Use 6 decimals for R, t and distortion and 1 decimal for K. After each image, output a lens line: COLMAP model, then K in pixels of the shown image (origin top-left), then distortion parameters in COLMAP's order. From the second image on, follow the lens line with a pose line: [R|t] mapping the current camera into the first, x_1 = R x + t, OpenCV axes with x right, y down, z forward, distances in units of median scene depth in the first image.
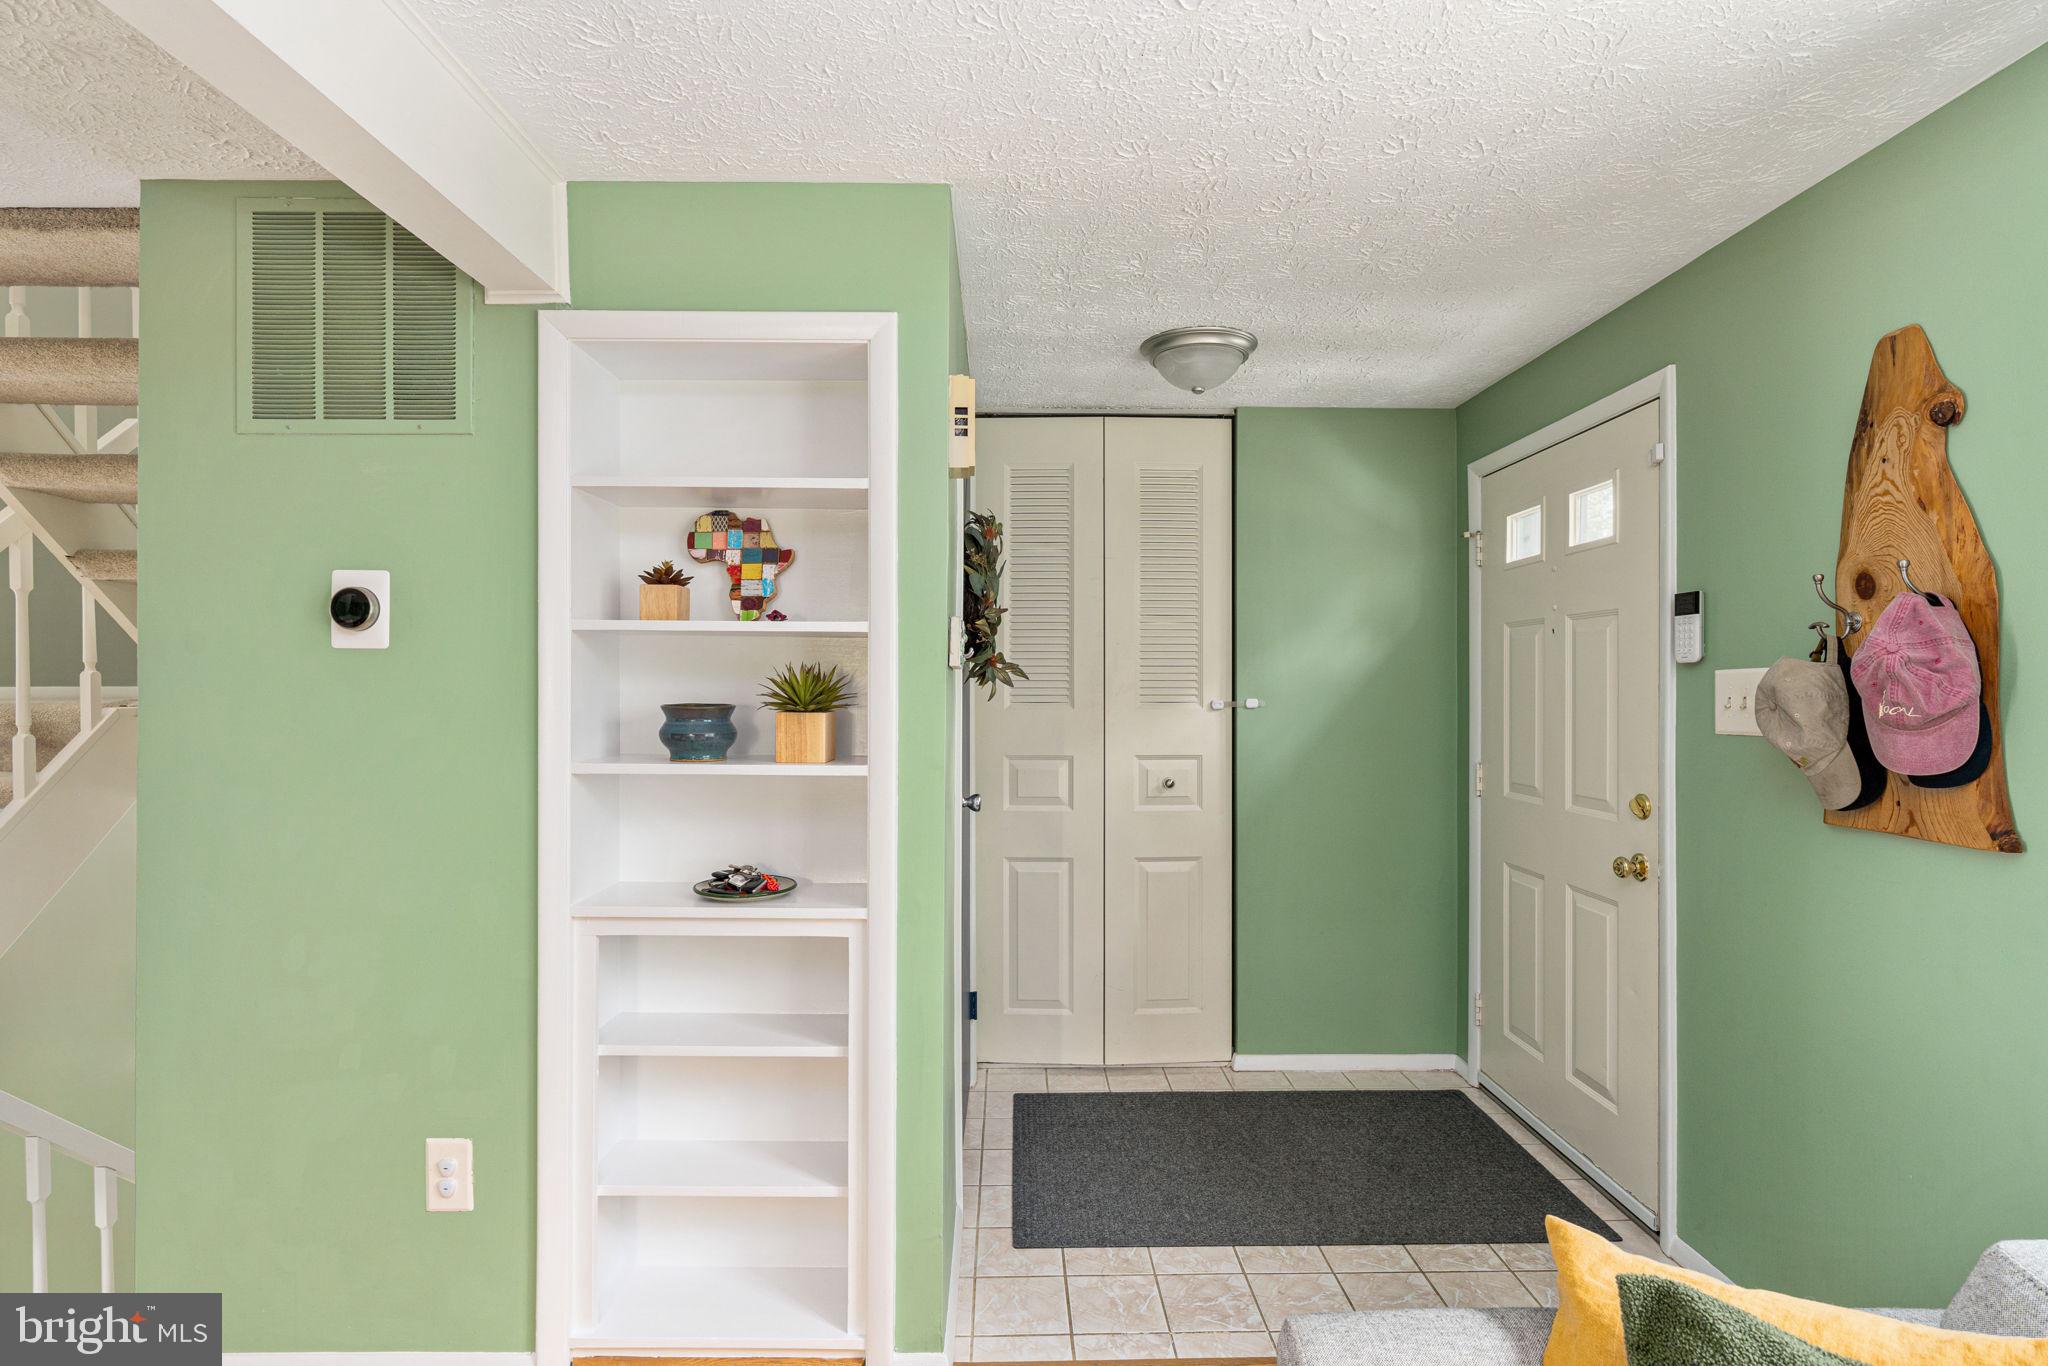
lens RADIAL K [[982.3, 0, 1024.0], [0, 982.3, 683.0], [0, 0, 1]] dist [-0.003882, -0.000359]
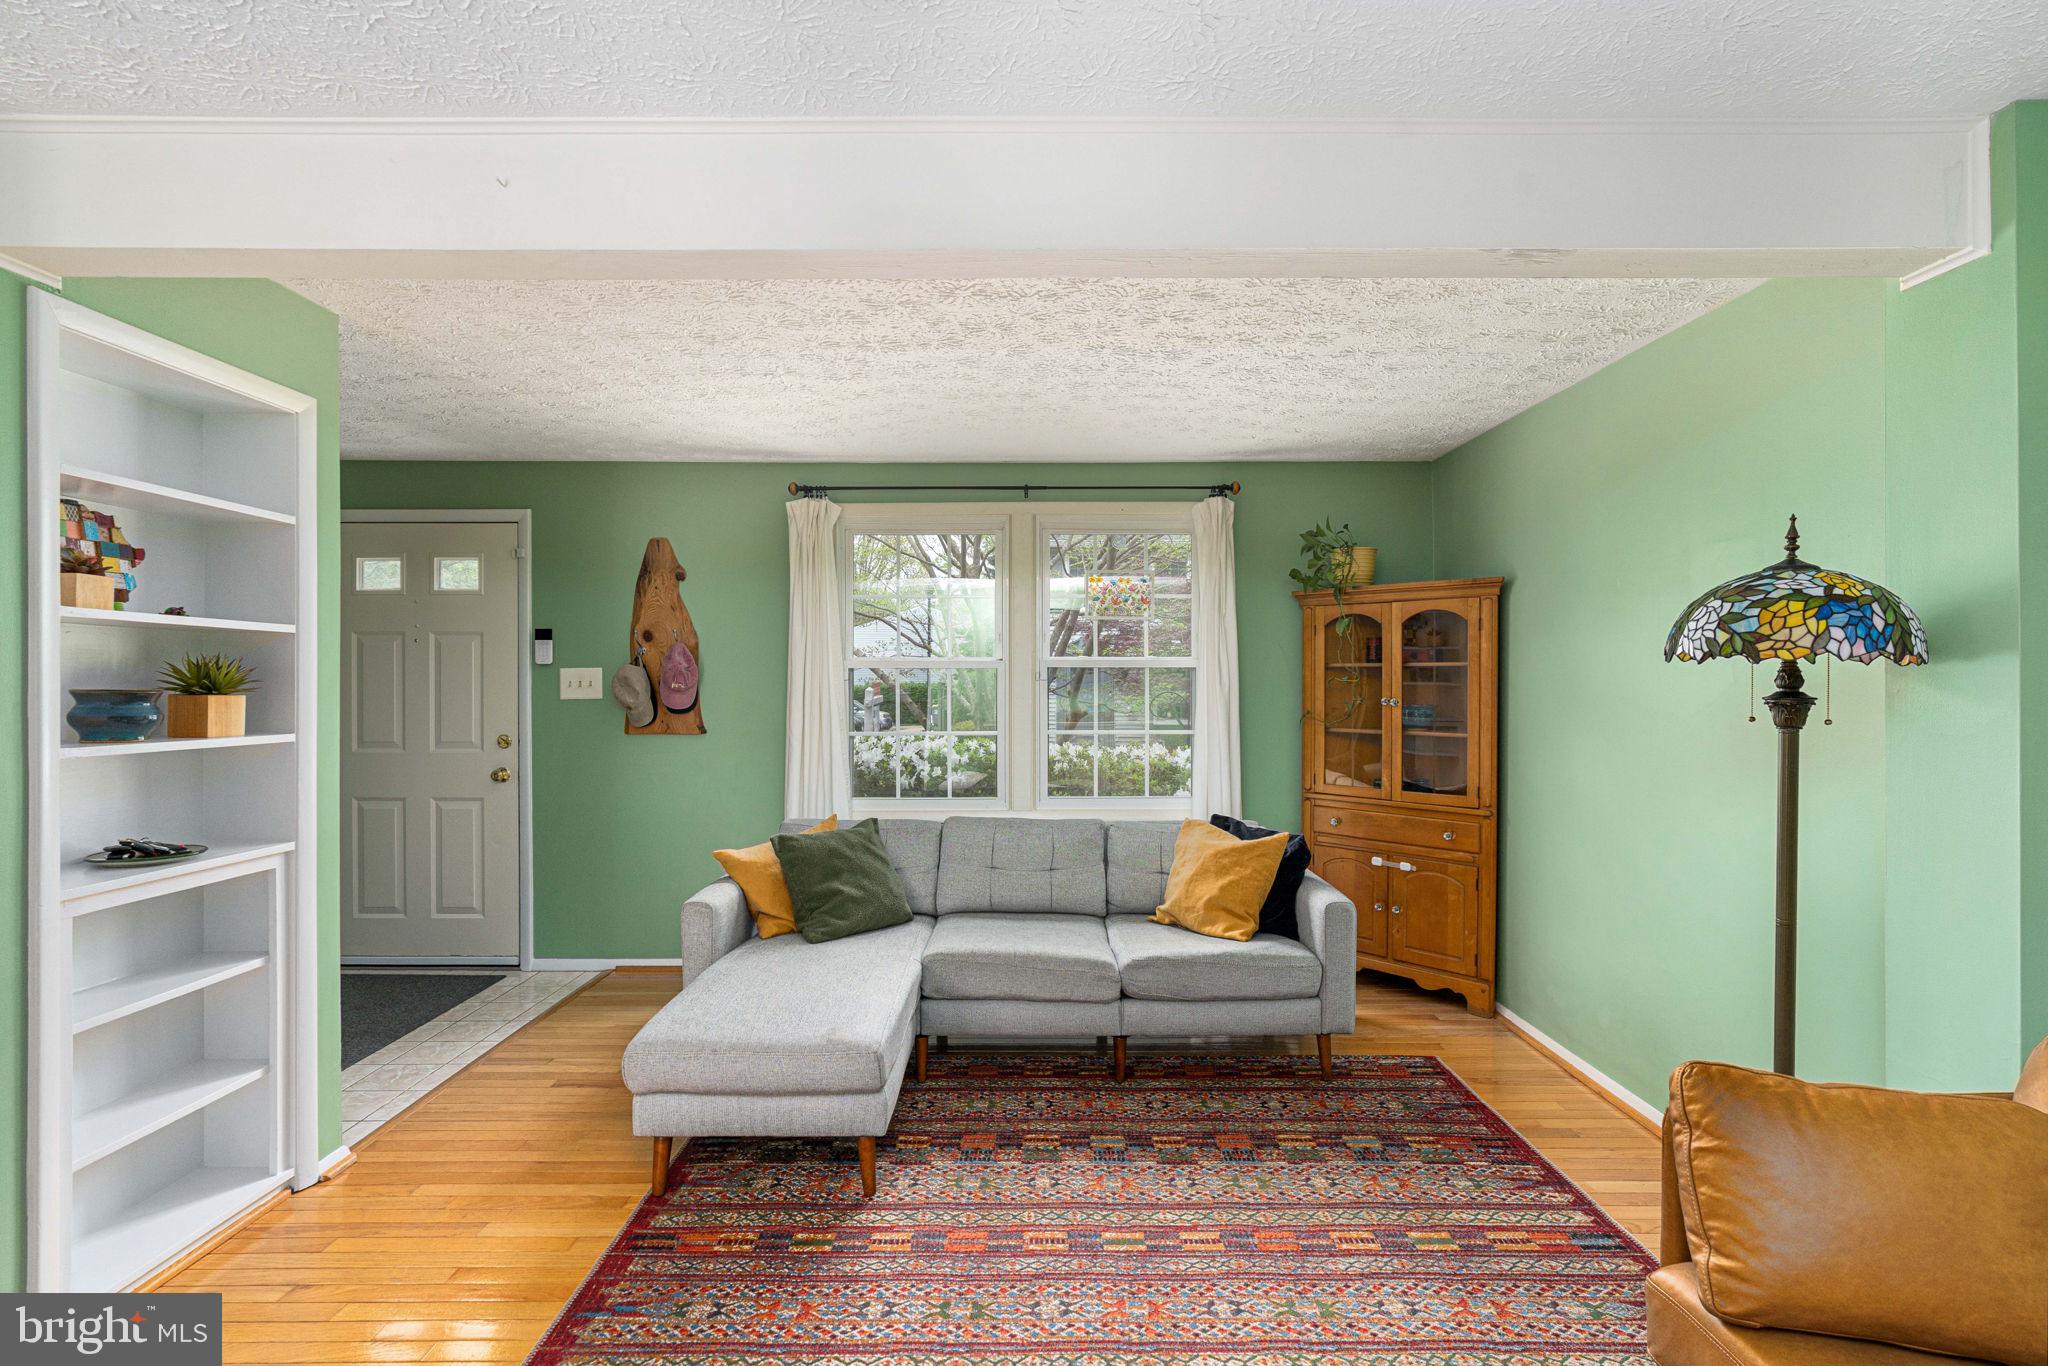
lens RADIAL K [[895.8, 0, 1064.4], [0, 895.8, 684.5], [0, 0, 1]] dist [-0.002800, 0.000267]
pose [[-0.025466, -0.005472, 0.999661, -1.341434], [-0.008031, 0.999954, 0.005269, 0.002723], [-0.999643, -0.007895, -0.025509, -0.006459]]
